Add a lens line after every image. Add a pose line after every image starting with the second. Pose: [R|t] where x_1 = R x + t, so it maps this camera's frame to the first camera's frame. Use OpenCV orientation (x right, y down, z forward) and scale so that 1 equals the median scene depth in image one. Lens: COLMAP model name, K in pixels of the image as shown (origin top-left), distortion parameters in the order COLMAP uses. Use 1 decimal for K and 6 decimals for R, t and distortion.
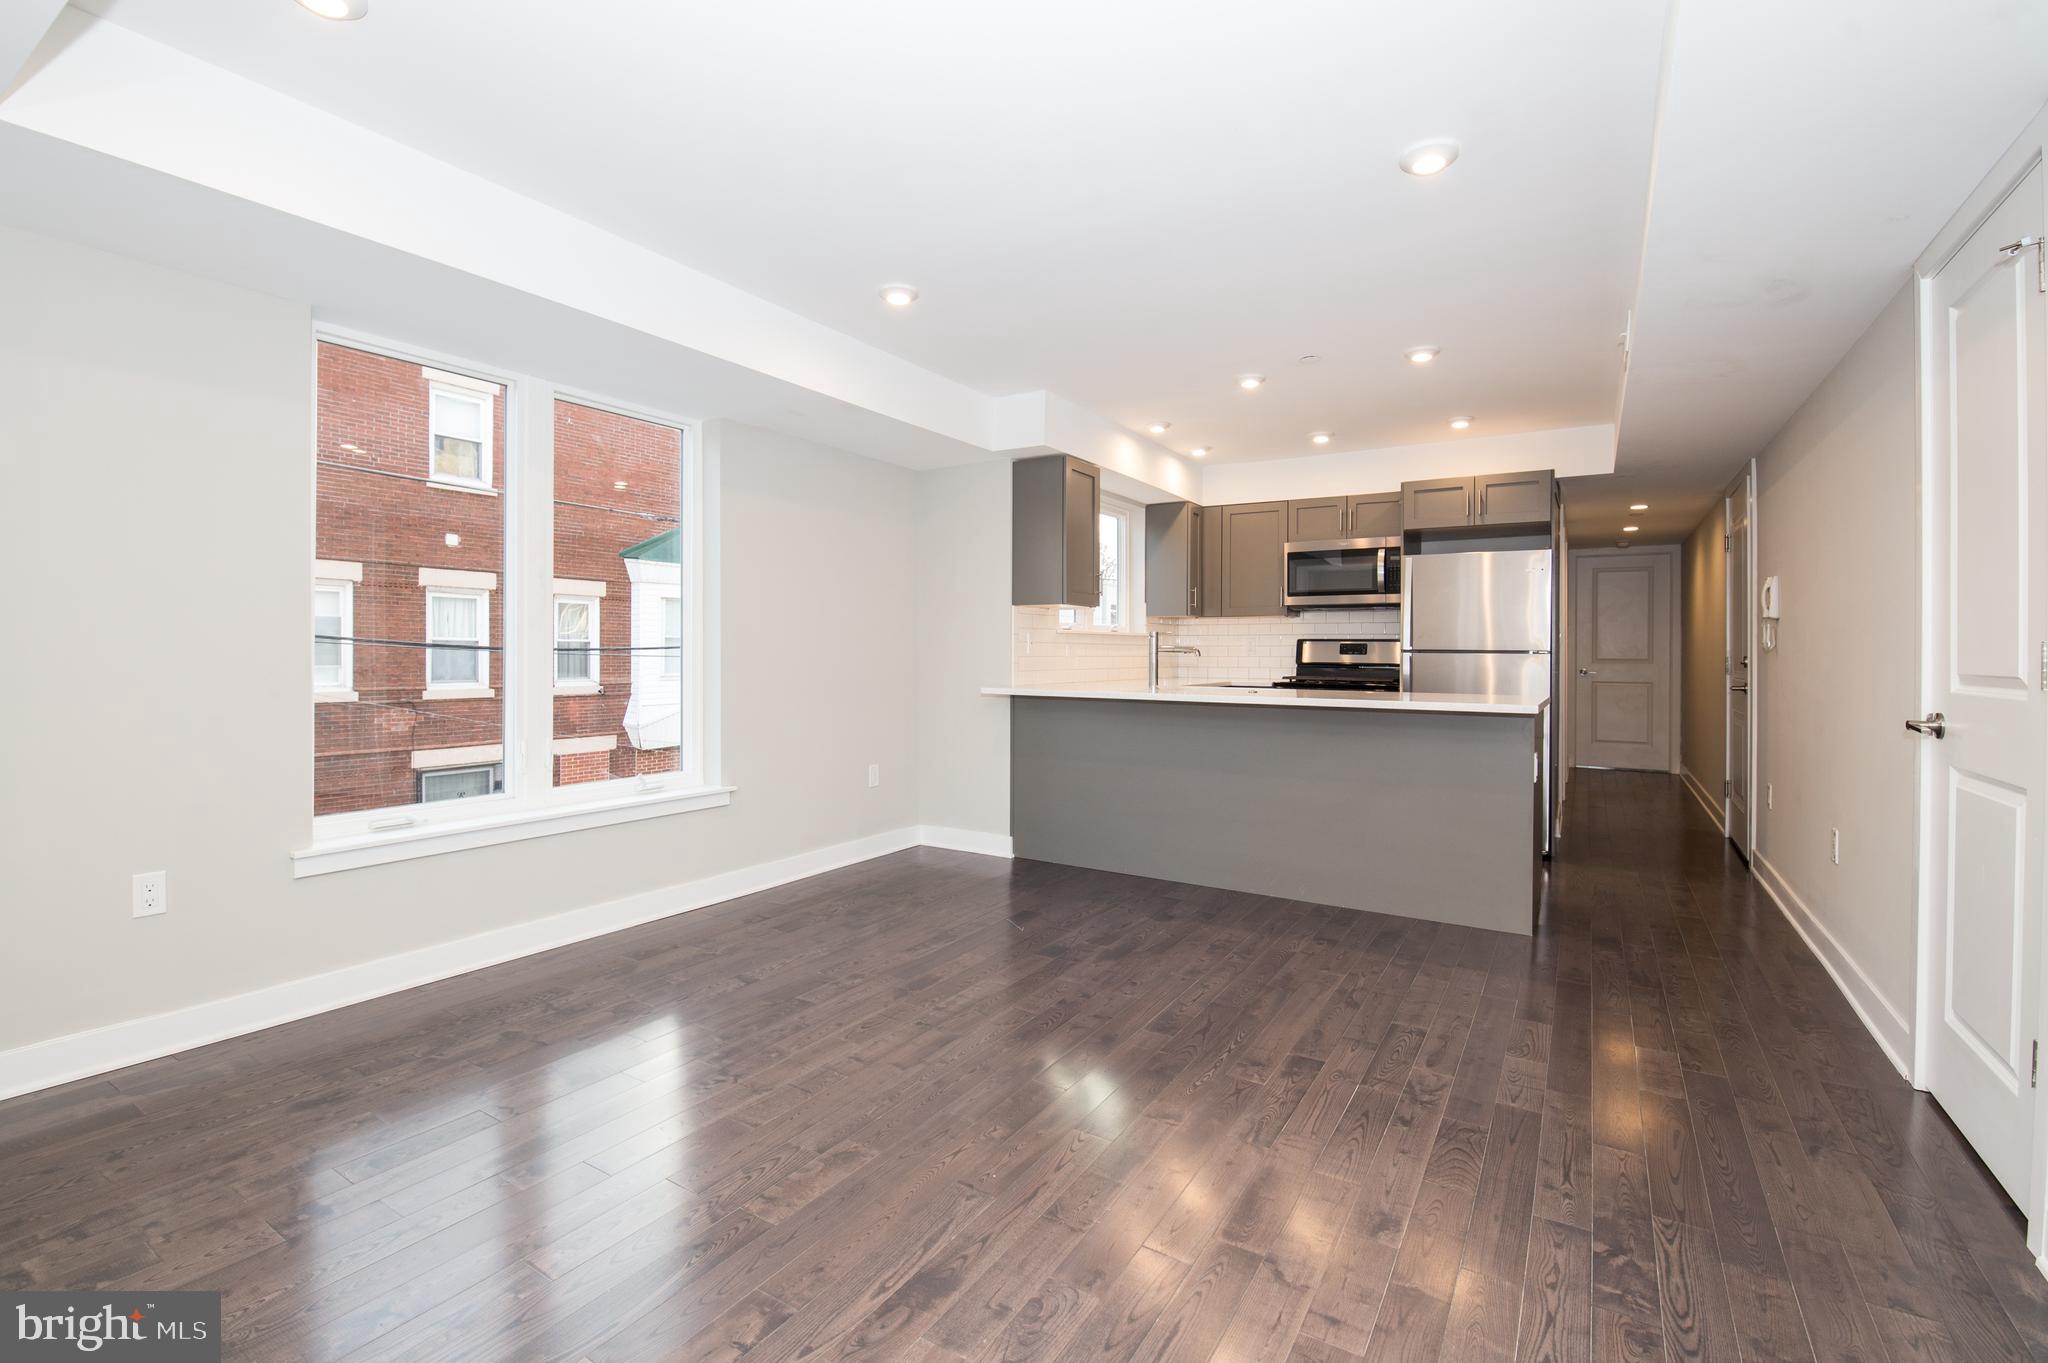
lens RADIAL K [[899.6, 0, 1041.4], [0, 899.6, 655.2], [0, 0, 1]] dist [0.000997, -0.000469]
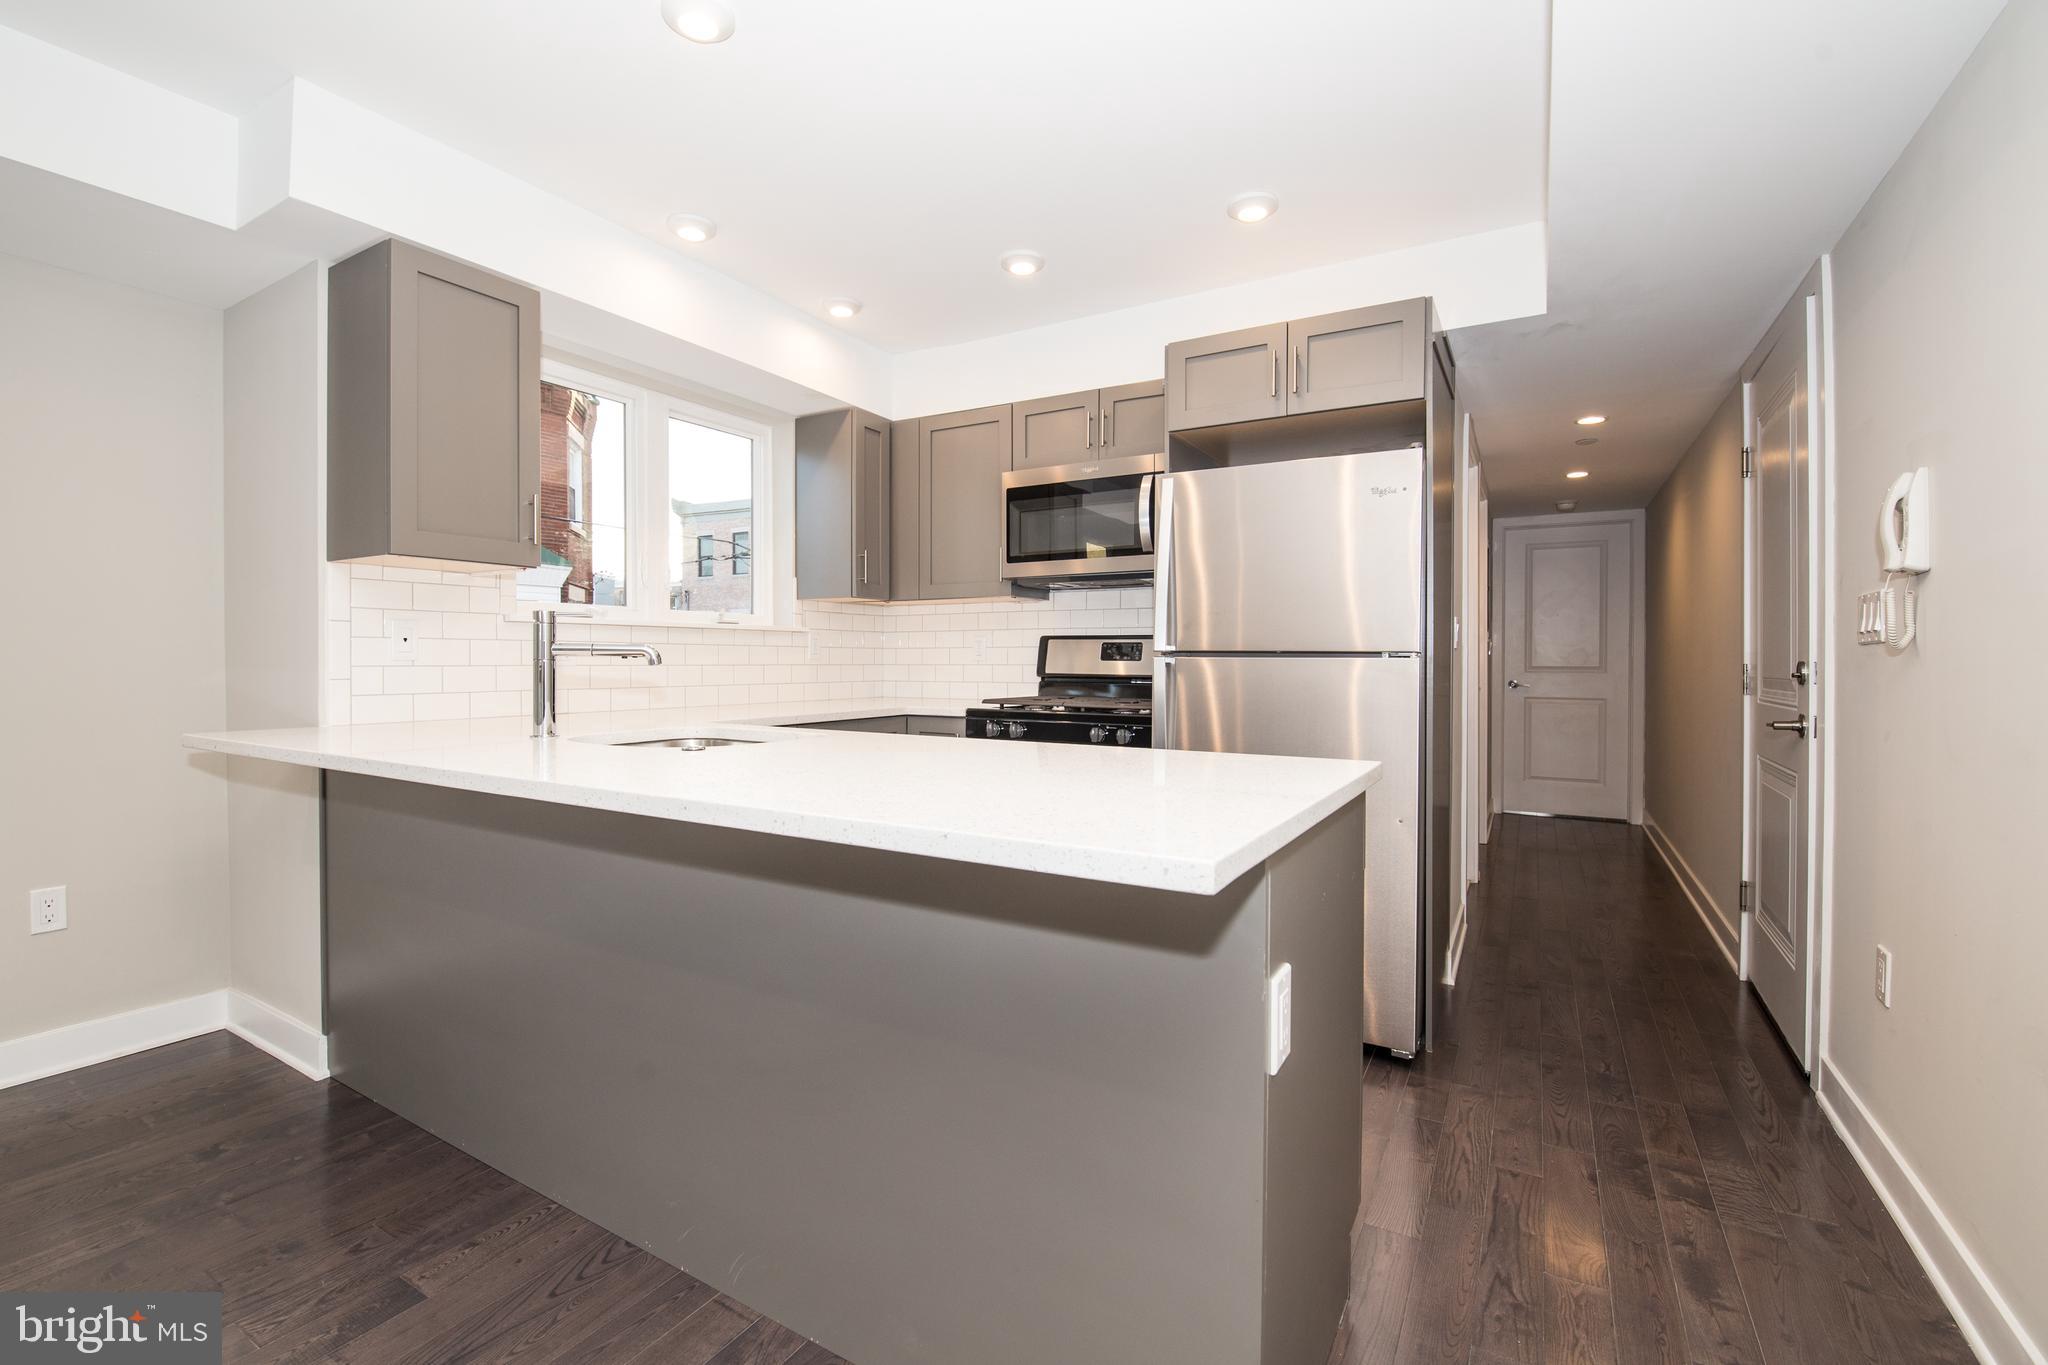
lens RADIAL K [[885.3, 0, 1013.9], [0, 885.3, 666.2], [0, 0, 1]] dist [0.003210, -0.011535]
pose [[0.999879, -0.000832, 0.015550, 0.421345], [0.000754, 0.999987, 0.005025, -0.000055], [-0.015554, -0.005013, 0.999866, 0.651036]]
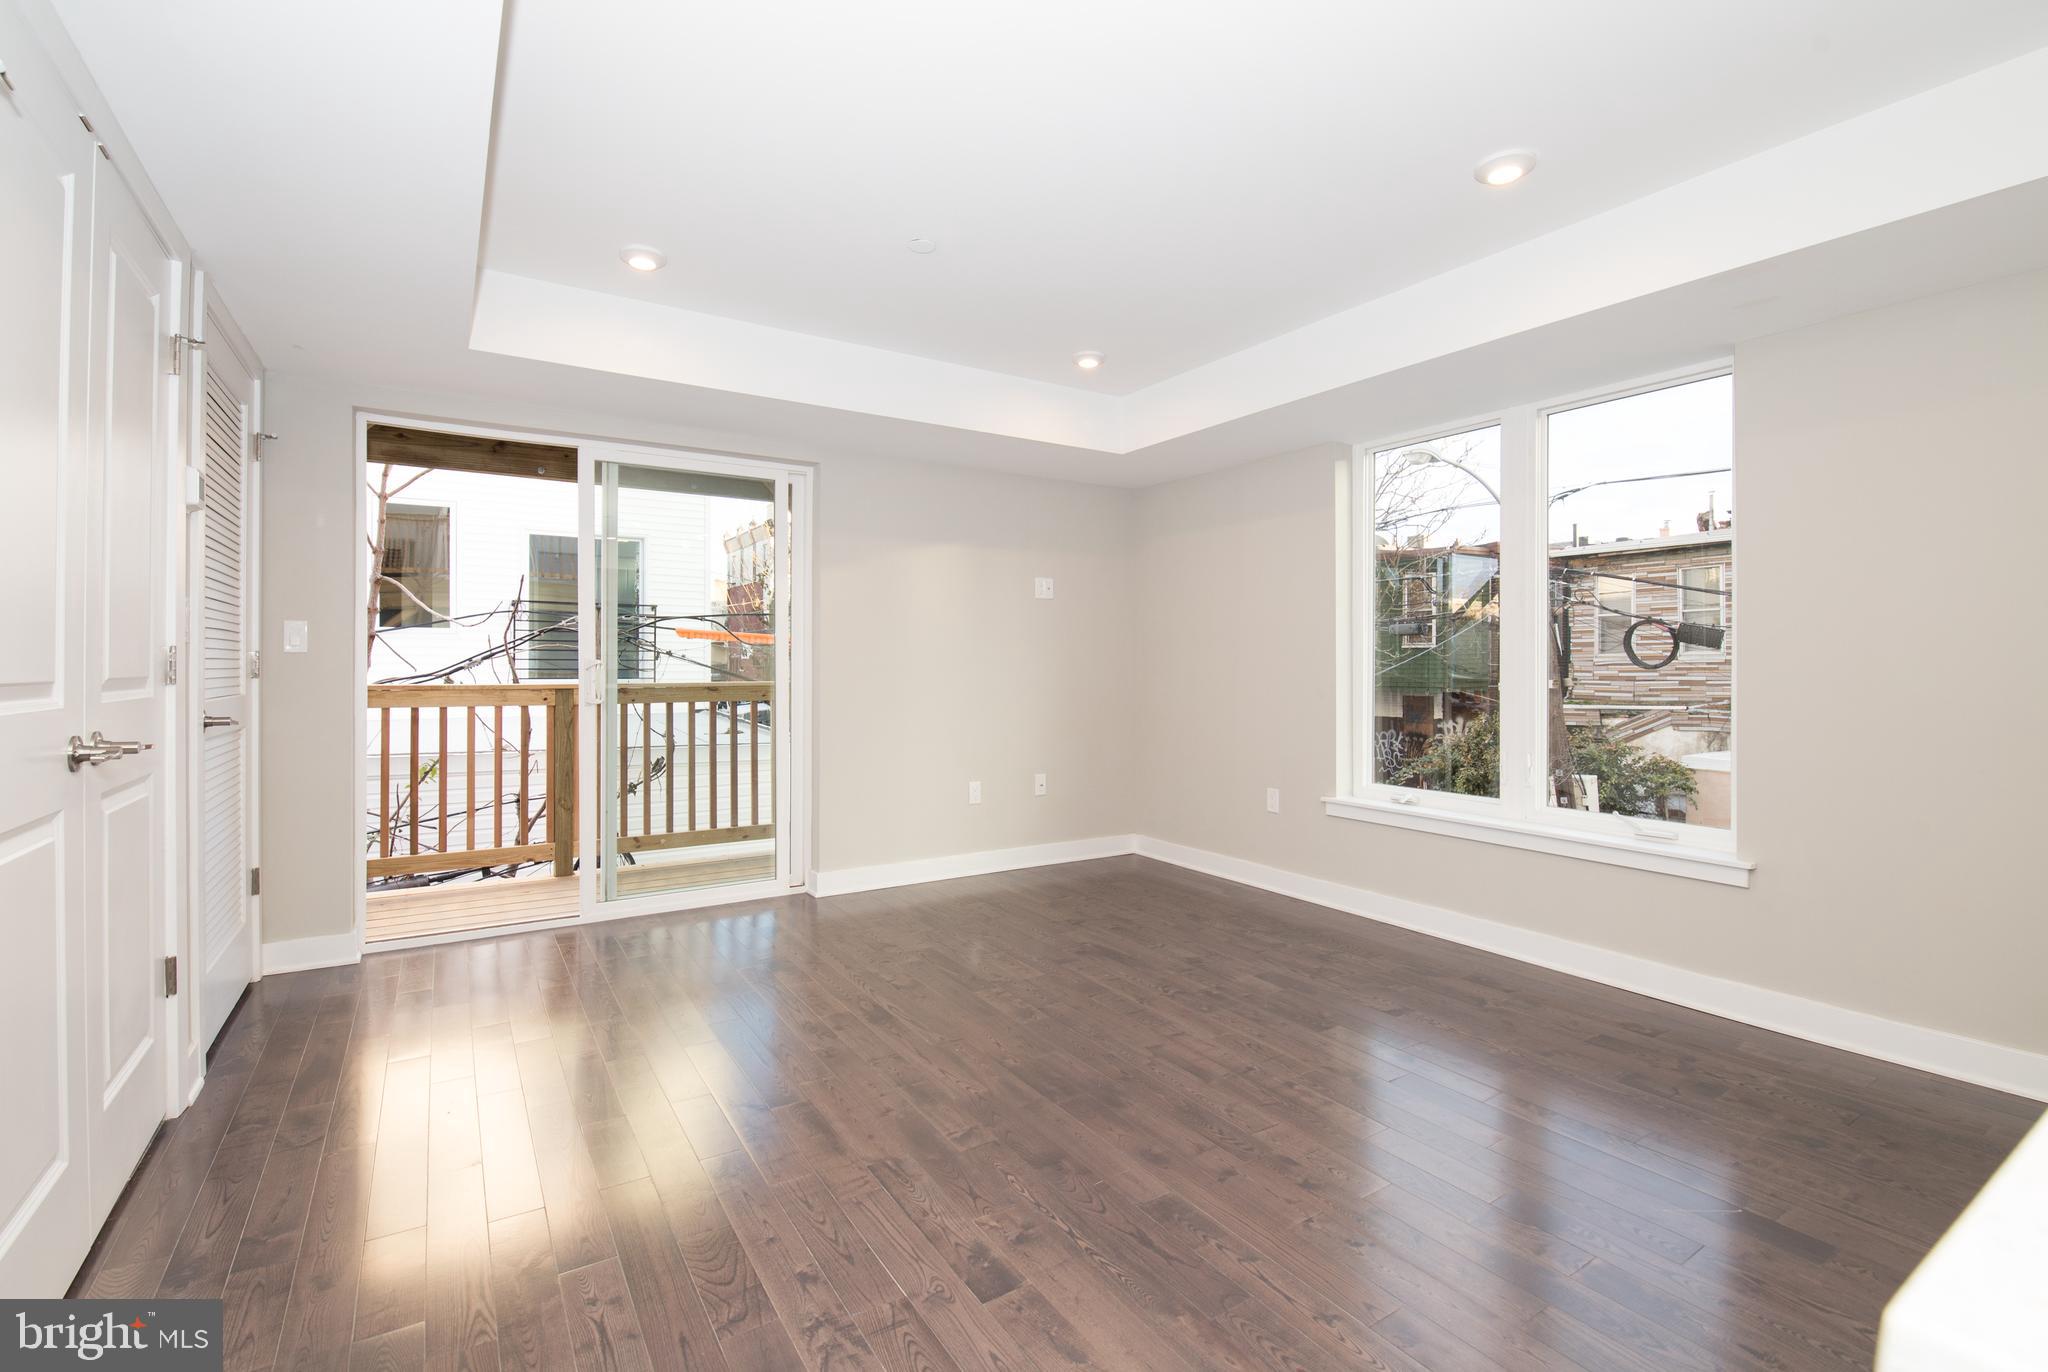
lens RADIAL K [[897.6, 0, 1000.1], [0, 897.6, 662.0], [0, 0, 1]] dist [0.002911, 0.000143]
pose [[-0.449504, -0.010703, -0.893214, 0.565170], [-0.009933, 0.999926, -0.006984, 0.000374], [0.893223, 0.005733, -0.449577, 0.826928]]
